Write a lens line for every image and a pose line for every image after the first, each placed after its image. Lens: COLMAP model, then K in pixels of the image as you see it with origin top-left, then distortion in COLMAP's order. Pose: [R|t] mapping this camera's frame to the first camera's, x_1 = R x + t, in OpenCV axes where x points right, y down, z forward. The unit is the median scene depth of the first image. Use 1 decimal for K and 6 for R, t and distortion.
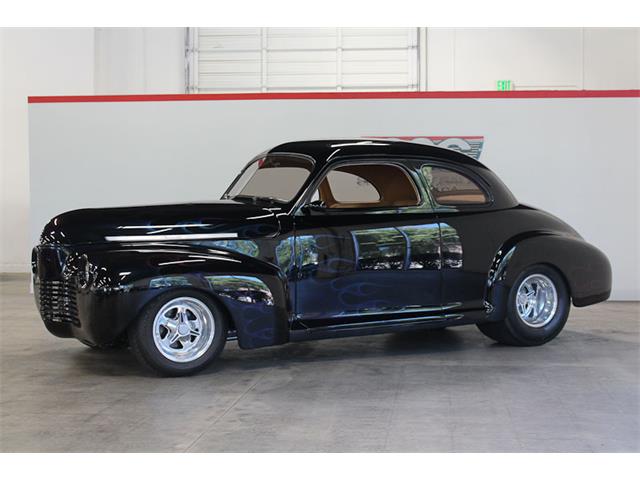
lens RADIAL K [[1044.9, 0, 321.9], [0, 1044.9, 196.2], [0, 0, 1]] dist [-0.038326, -0.004044]
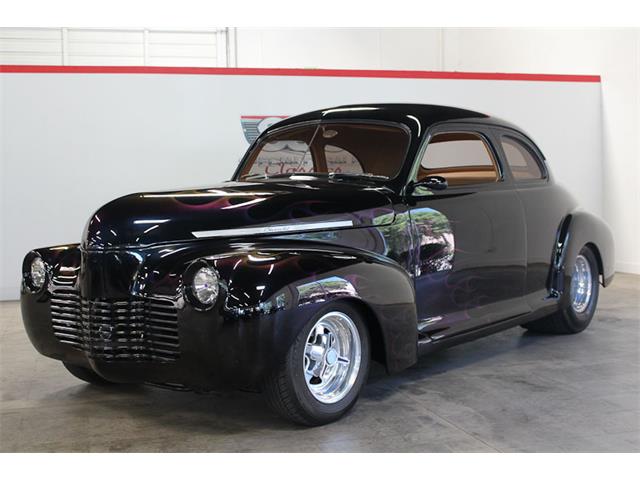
lens RADIAL K [[878.9, 0, 320.0], [0, 878.9, 240.0], [0, 0, 1]] dist [-0.048491, 0.013885]
pose [[0.926783, -0.042476, 0.373188, -0.340681], [0.019792, 0.997727, 0.064409, 0.008041], [-0.375075, -0.052307, 0.925517, 0.423466]]
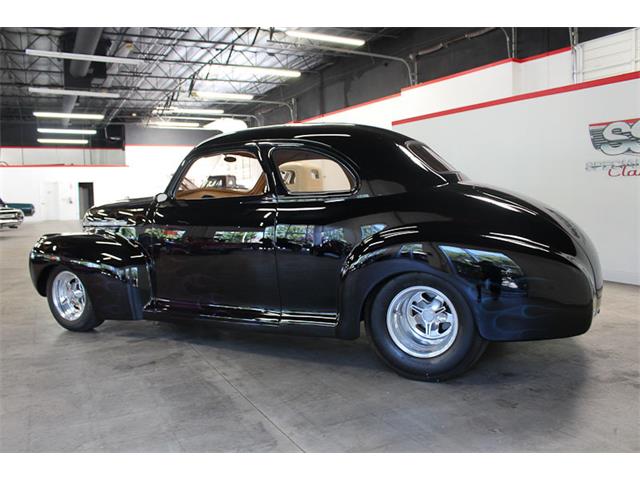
lens RADIAL K [[527.0, 0, 320.0], [0, 527.0, 240.0], [0, 0, 1]] dist [-0.144818, 0.106145]
pose [[0.576534, 0.058682, -0.814963, 0.528530], [0.026245, 0.995573, 0.090254, 0.009045], [0.816652, -0.073423, 0.572441, 0.843734]]
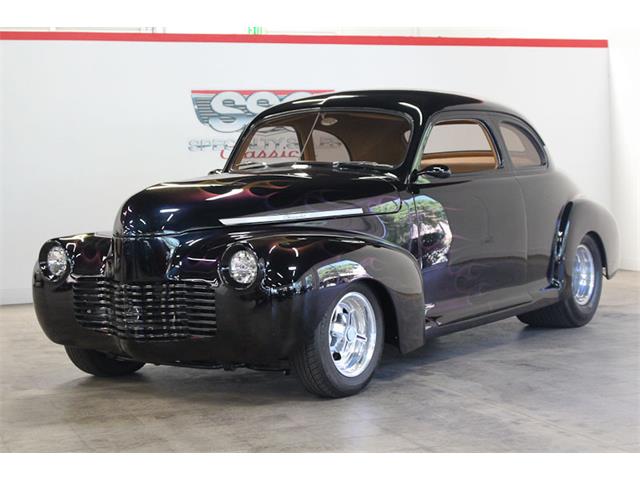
lens RADIAL K [[1249.0, 0, 320.0], [0, 1249.0, 240.0], [0, 0, 1]] dist [0.053604, -0.022384]
pose [[0.895883, -0.049256, 0.441551, -0.526591], [0.024141, 0.997764, 0.062321, -0.000238], [-0.443633, -0.045173, 0.895069, 0.174211]]
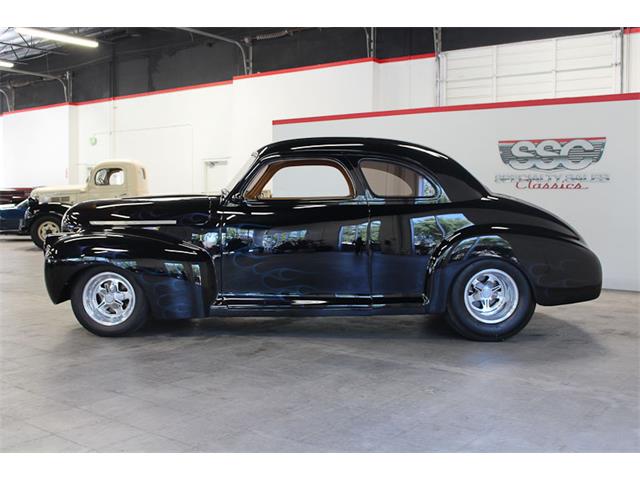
lens RADIAL K [[694.1, 0, 320.0], [0, 694.1, 240.0], [0, 0, 1]] dist [-0.089155, 0.034473]
pose [[0.859833, 0.035766, -0.509321, 0.454632], [-0.003220, 0.997904, 0.064639, 0.006678], [0.510565, -0.053939, 0.858146, 0.416659]]
